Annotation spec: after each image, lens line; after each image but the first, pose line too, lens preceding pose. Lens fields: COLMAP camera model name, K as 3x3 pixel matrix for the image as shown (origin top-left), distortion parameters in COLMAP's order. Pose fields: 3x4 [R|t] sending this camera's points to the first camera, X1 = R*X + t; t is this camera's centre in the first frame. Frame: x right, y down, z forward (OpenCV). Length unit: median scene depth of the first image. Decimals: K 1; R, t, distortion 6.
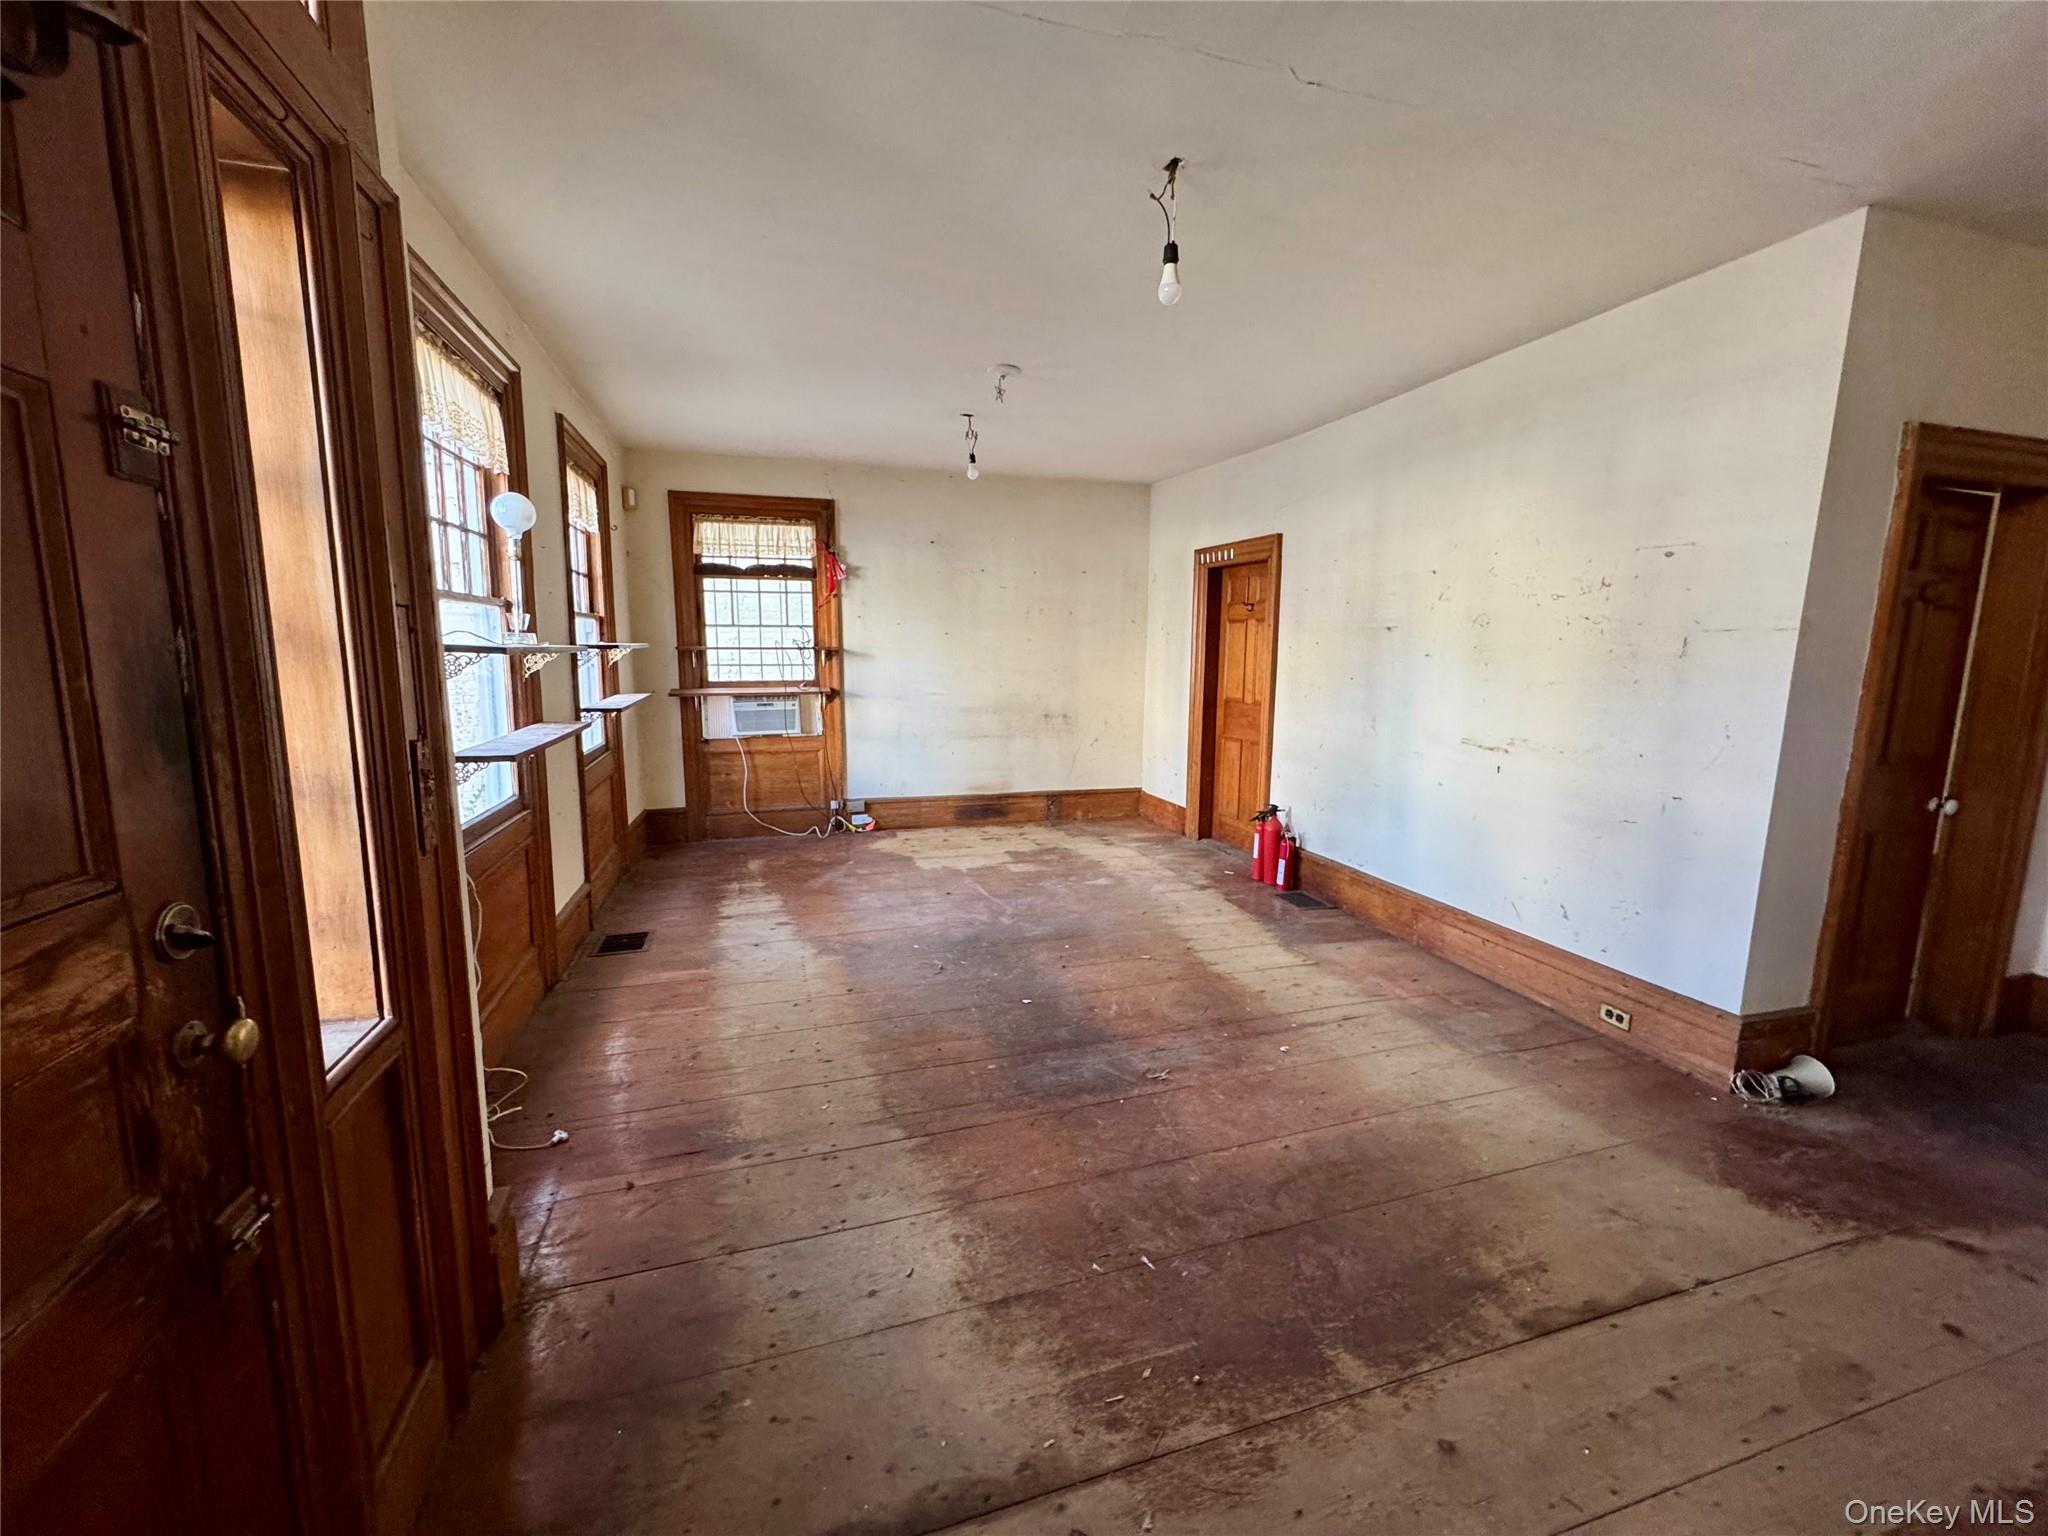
lens RADIAL K [[822.0, 0, 1024.0], [0, 822.0, 768.0], [0, 0, 1]] dist [-0.002767, -0.000082]
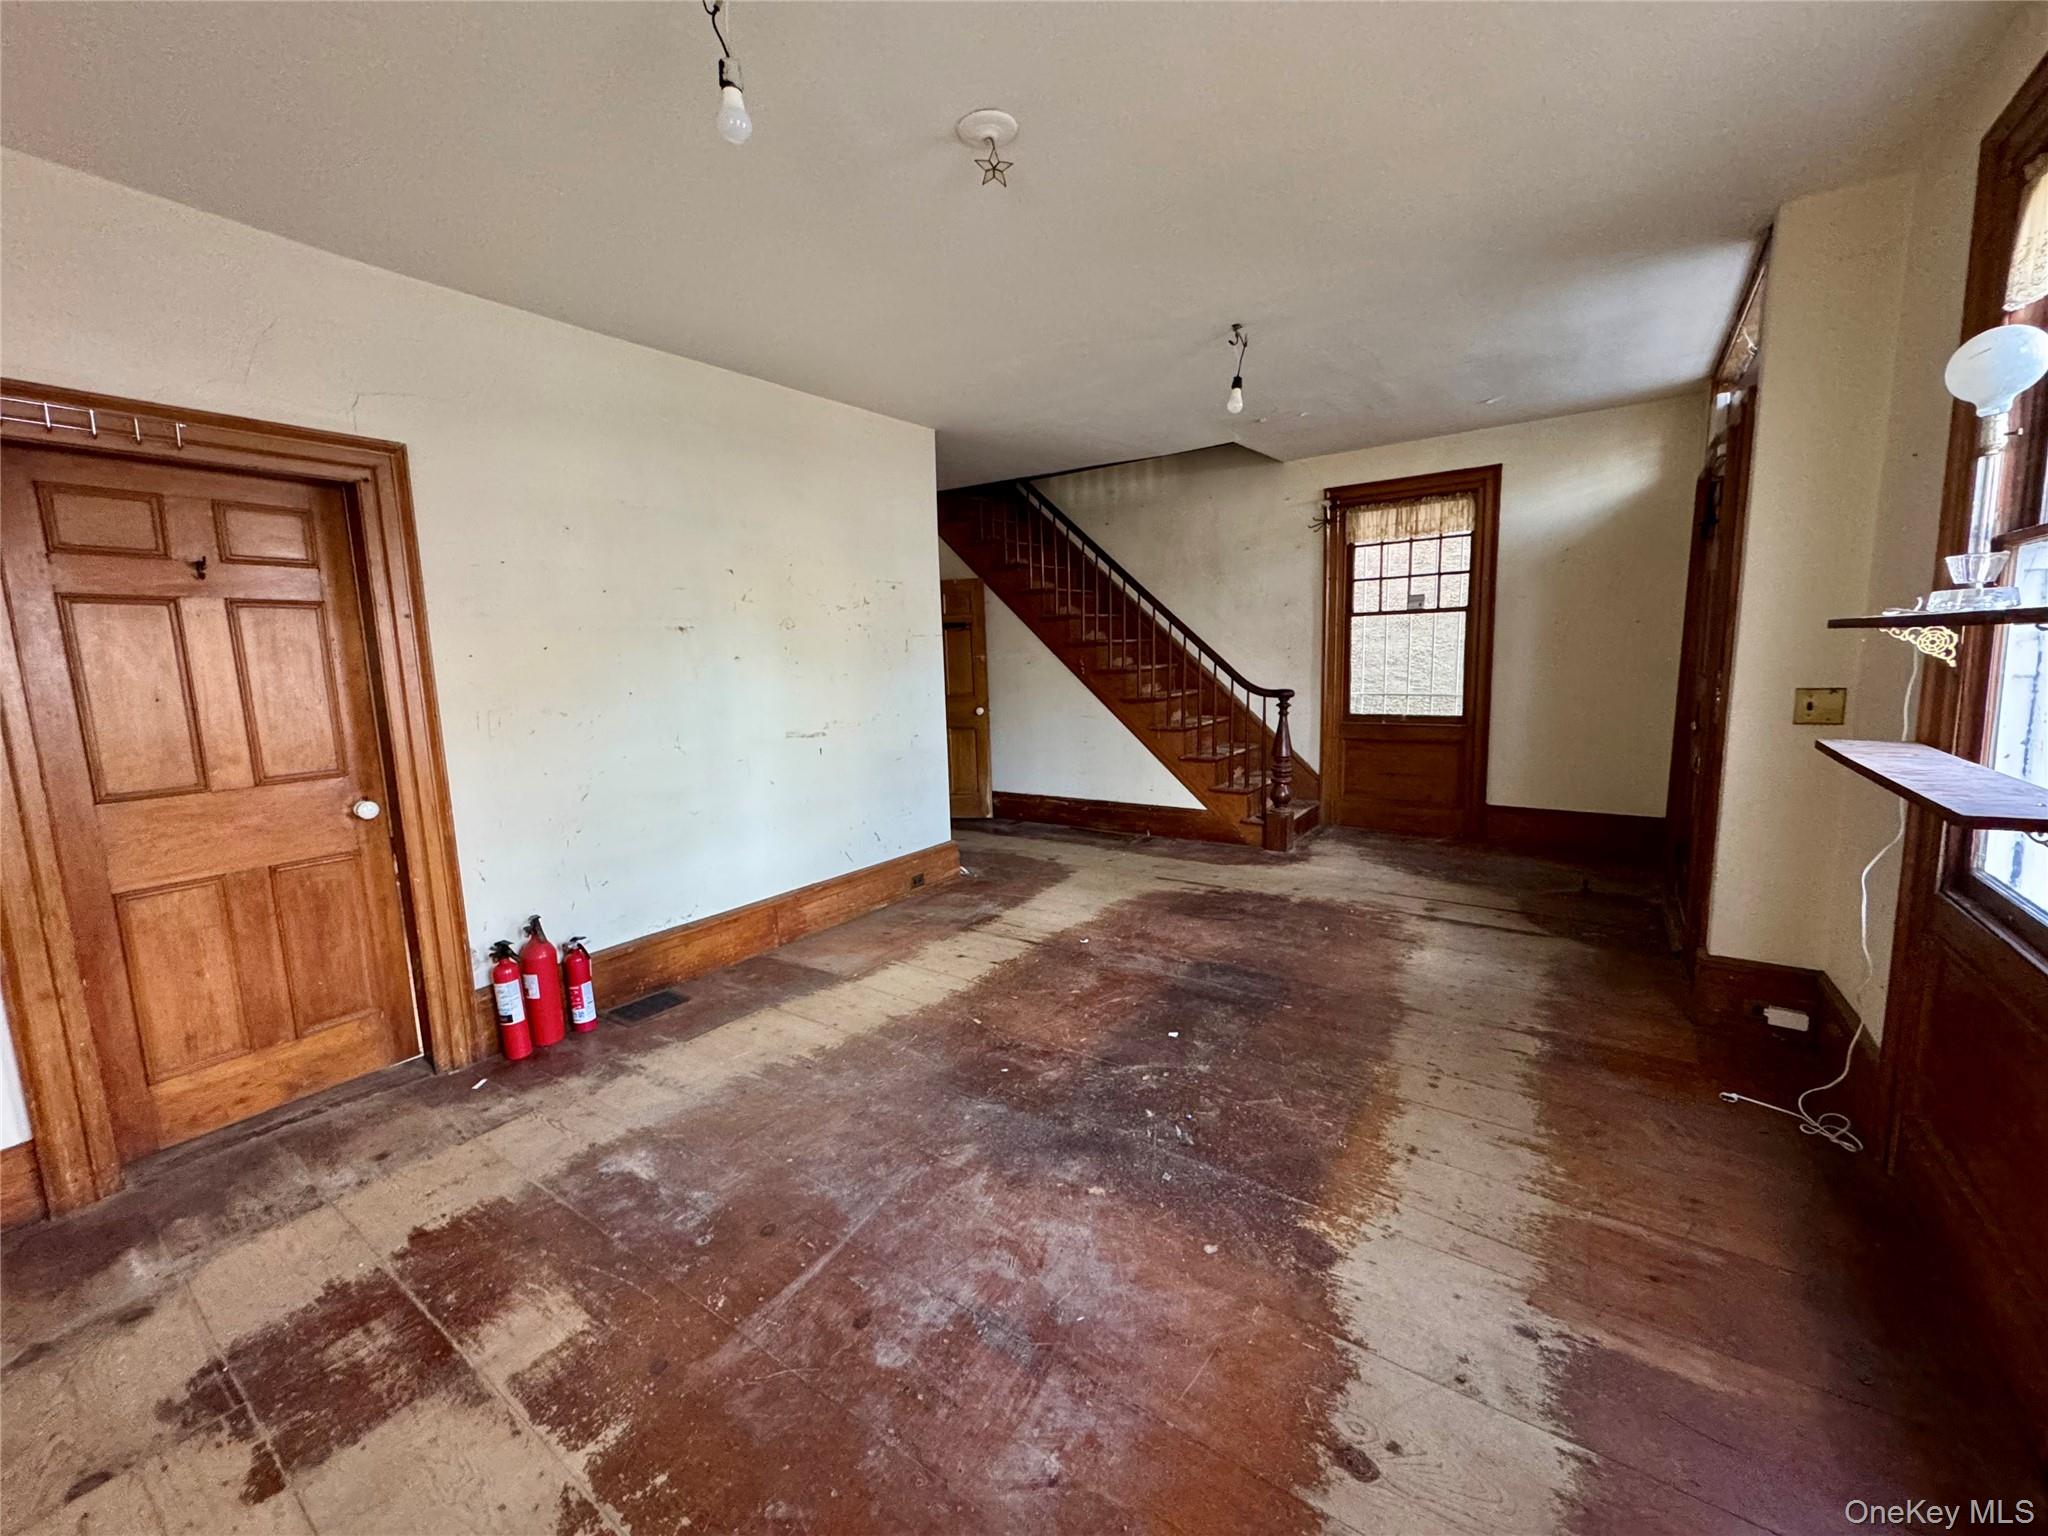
lens RADIAL K [[822.0, 0, 1024.0], [0, 822.0, 768.0], [0, 0, 1]] dist [-0.002767, -0.000082]
pose [[-0.610854, -0.104900, 0.784763, -0.439537], [0.139727, 0.961343, 0.237266, -0.178247], [-0.779316, 0.254588, -0.572583, 1.210612]]
